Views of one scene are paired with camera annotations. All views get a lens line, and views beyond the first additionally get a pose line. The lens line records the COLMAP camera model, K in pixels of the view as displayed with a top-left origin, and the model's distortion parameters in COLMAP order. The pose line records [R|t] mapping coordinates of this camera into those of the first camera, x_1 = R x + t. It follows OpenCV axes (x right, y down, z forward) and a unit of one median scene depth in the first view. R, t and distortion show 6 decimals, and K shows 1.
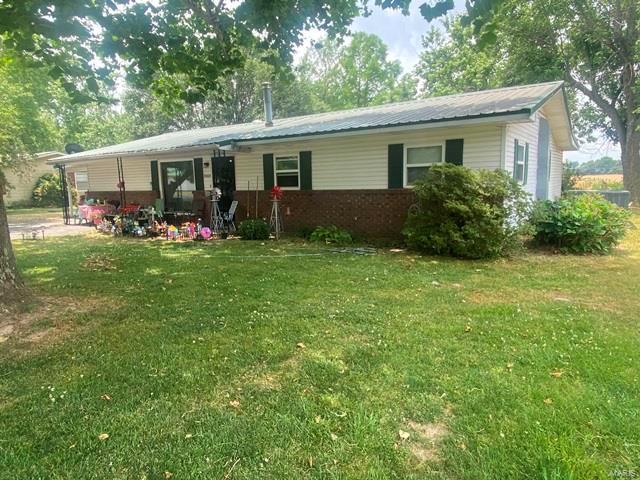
lens RADIAL K [[423.4, 0, 323.0], [0, 423.4, 241.0], [0, 0, 1]] dist [0.020010, -0.035142]
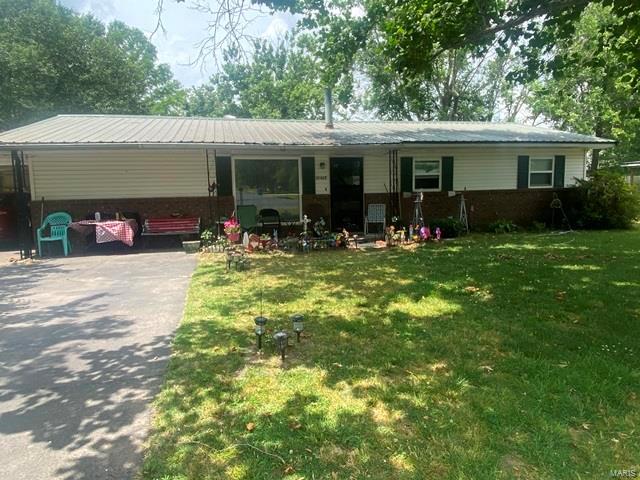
lens RADIAL K [[423.4, 0, 320.2], [0, 423.4, 240.5], [0, 0, 1]] dist [0.020010, -0.035142]
pose [[0.709178, -0.076095, 0.700910, -1.806083], [0.105529, 0.994416, 0.001187, -0.046377], [-0.697087, 0.073124, 0.713248, 0.749797]]
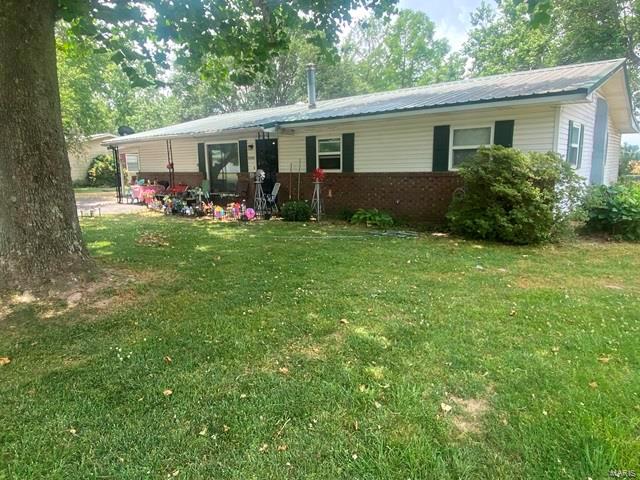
lens RADIAL K [[423.4, 0, 321.4], [0, 423.4, 241.7], [0, 0, 1]] dist [0.020010, -0.035142]
pose [[0.995253, 0.024421, -0.094212, -0.007709], [-0.020591, 0.998930, 0.041419, 0.004904], [0.095123, -0.039283, 0.994690, -0.014040]]
